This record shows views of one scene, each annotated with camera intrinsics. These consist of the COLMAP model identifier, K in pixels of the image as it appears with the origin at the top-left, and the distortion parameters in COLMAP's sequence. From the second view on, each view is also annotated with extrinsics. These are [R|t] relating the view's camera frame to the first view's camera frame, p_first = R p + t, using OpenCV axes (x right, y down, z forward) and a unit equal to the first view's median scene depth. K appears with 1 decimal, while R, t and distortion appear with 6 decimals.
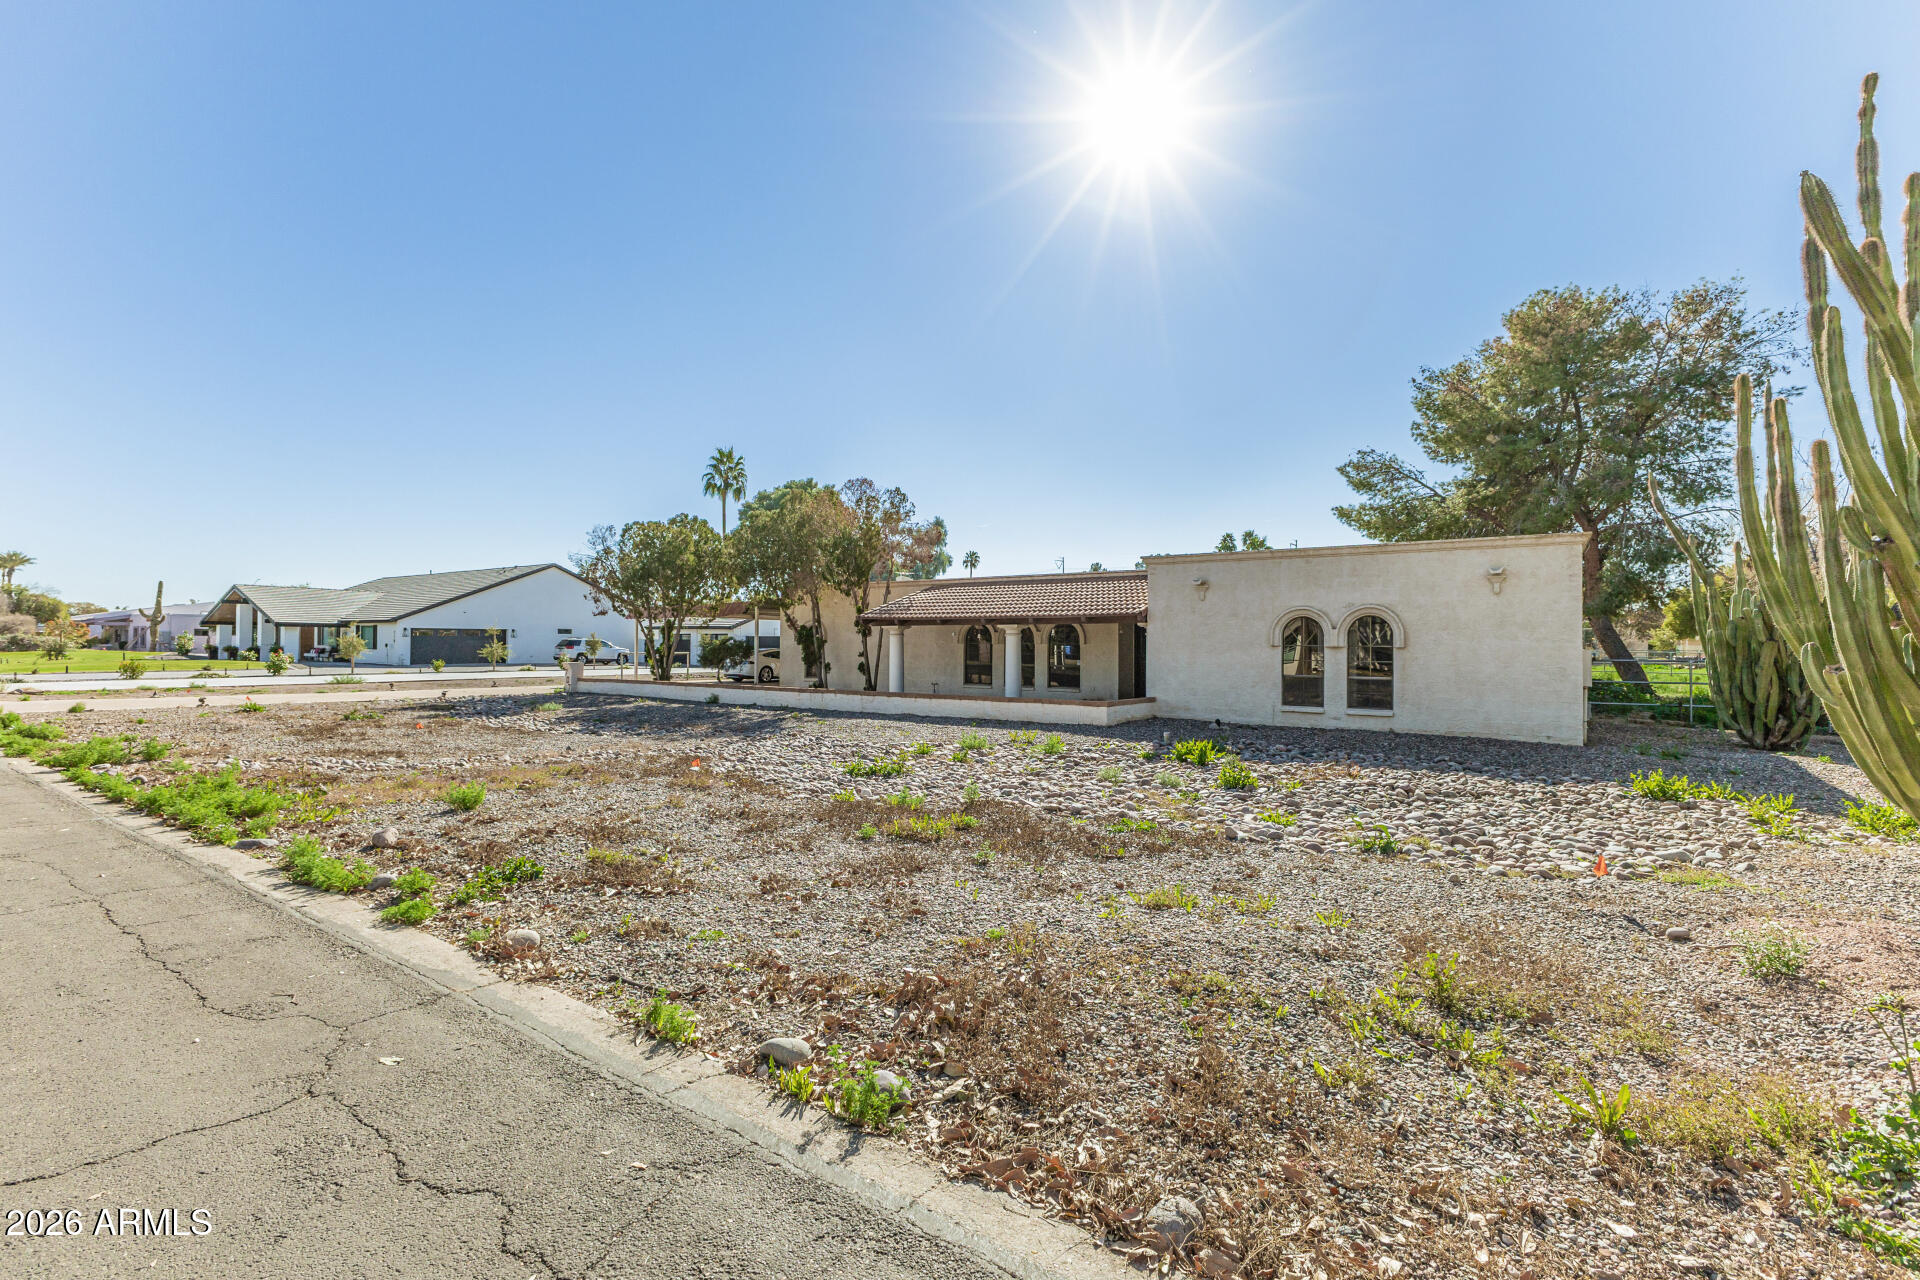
lens RADIAL K [[850.4, 0, 932.8], [0, 850.4, 614.4], [0, 0, 1]] dist [-0.035751, 0.000149]
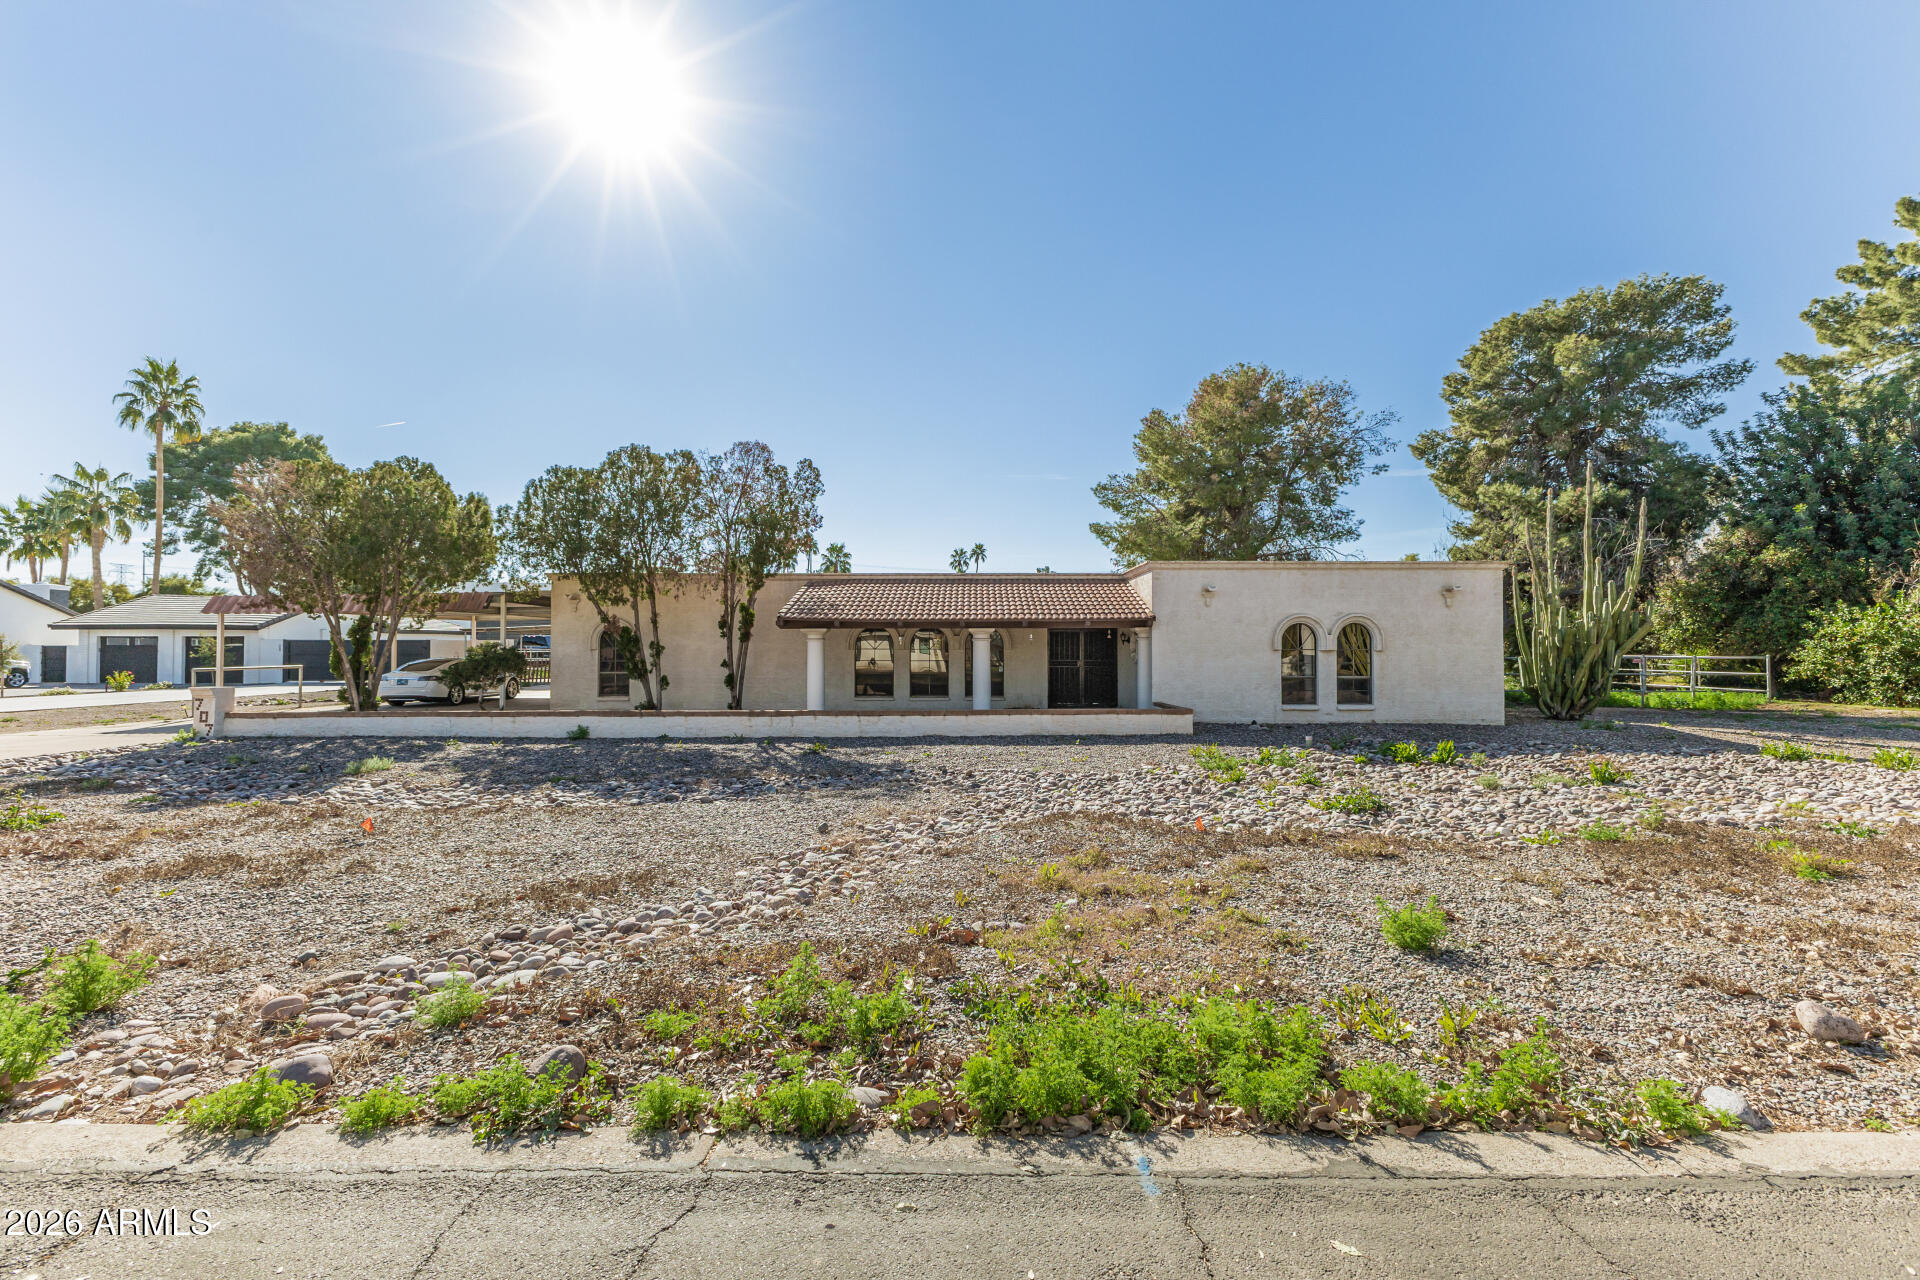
lens RADIAL K [[838.7, 0, 960.0], [0, 838.7, 640.0], [0, 0, 1]] dist [0.000424, -0.000067]
pose [[0.804729, -0.001083, 0.593642, -0.389973], [-0.014416, 0.999668, 0.021366, 0.005071], [-0.593468, -0.025752, 0.804446, 0.258998]]
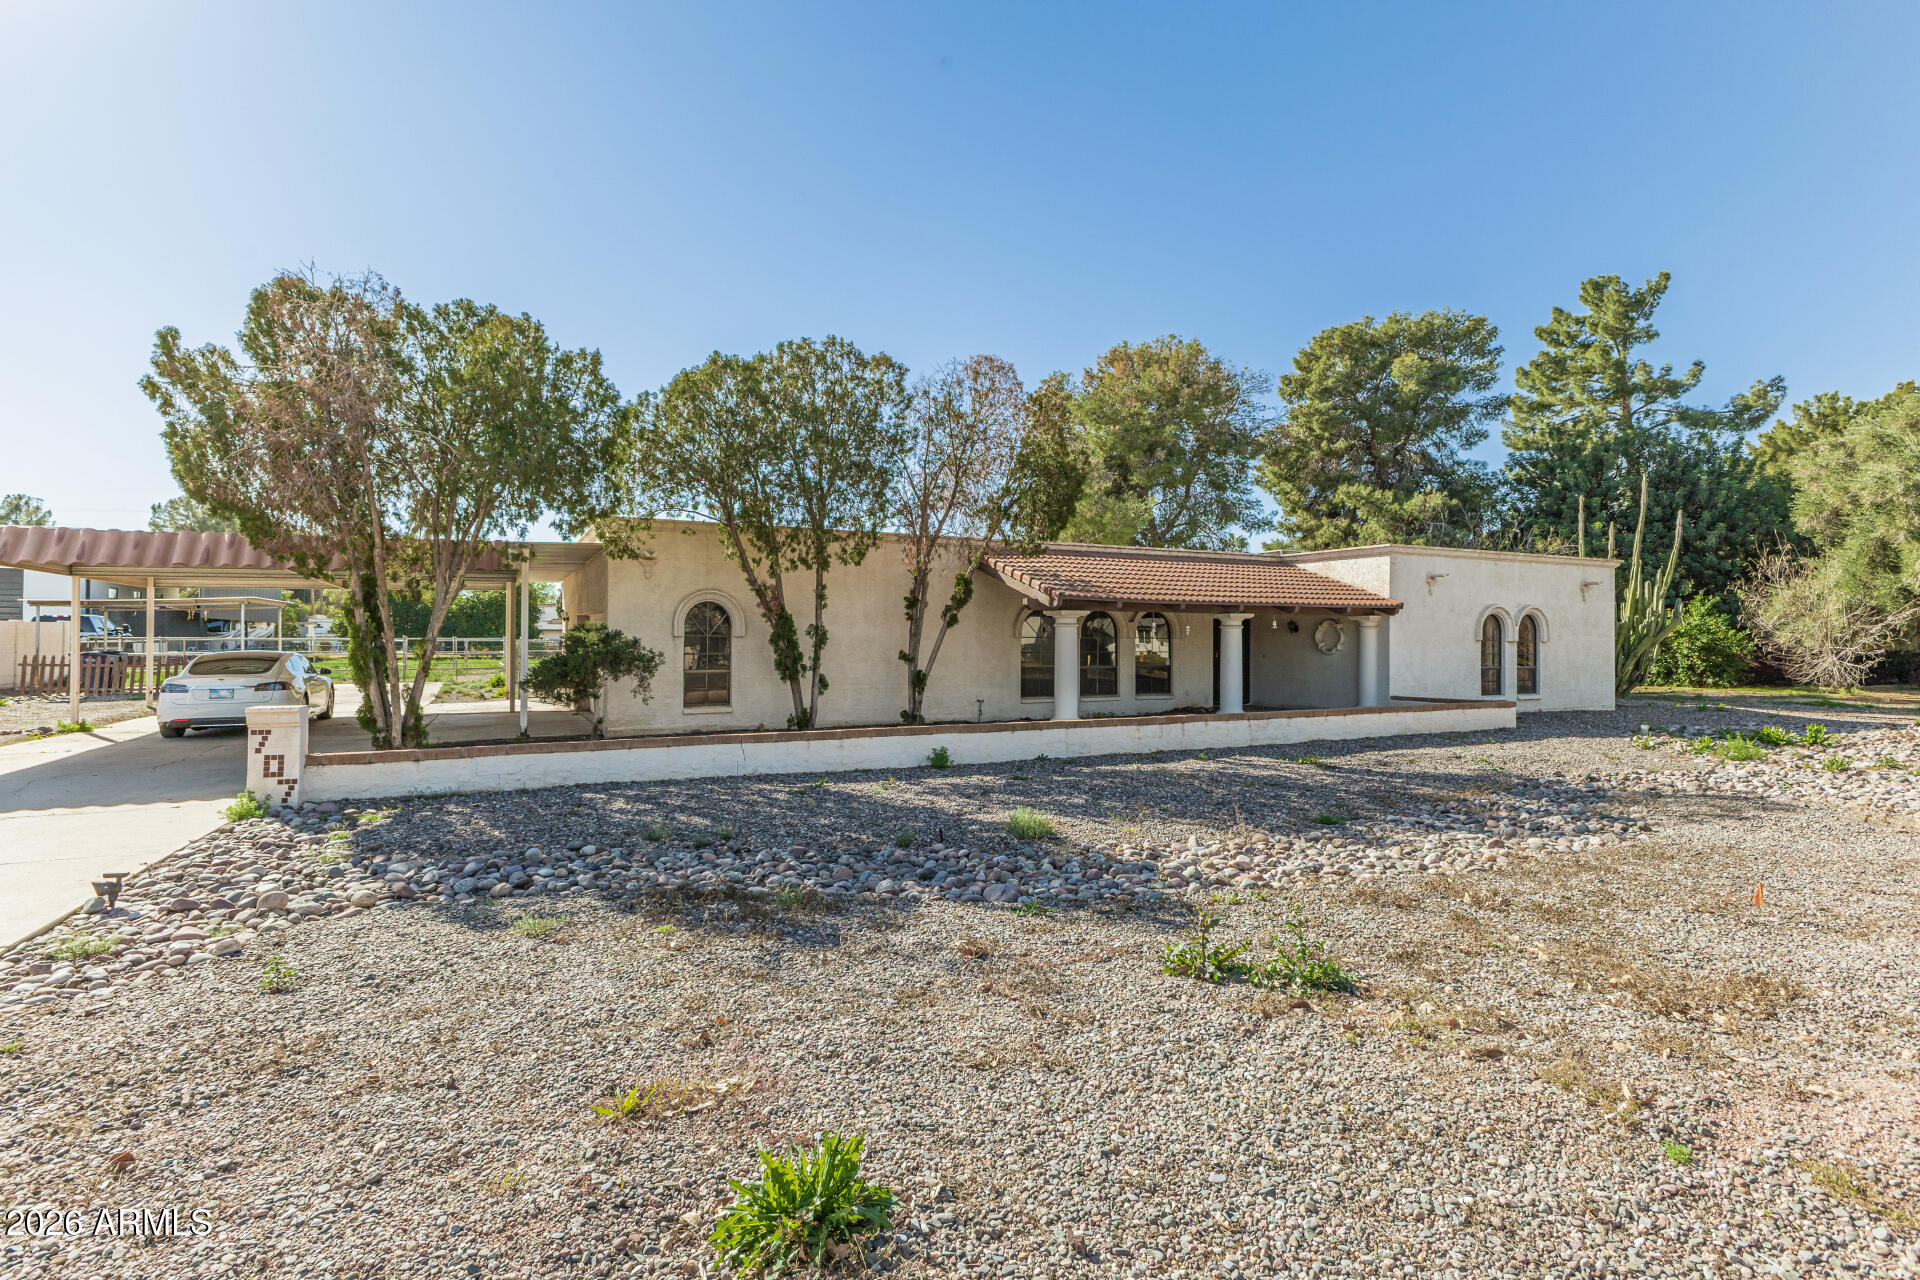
lens RADIAL K [[960.6, 0, 982.3], [0, 960.6, 639.7], [0, 0, 1]] dist [-0.000988, -0.000111]
pose [[0.459602, -0.003979, 0.888116, -0.669616], [-0.030697, 0.999321, 0.020363, 0.021398], [-0.887594, -0.036621, 0.459168, 0.692549]]
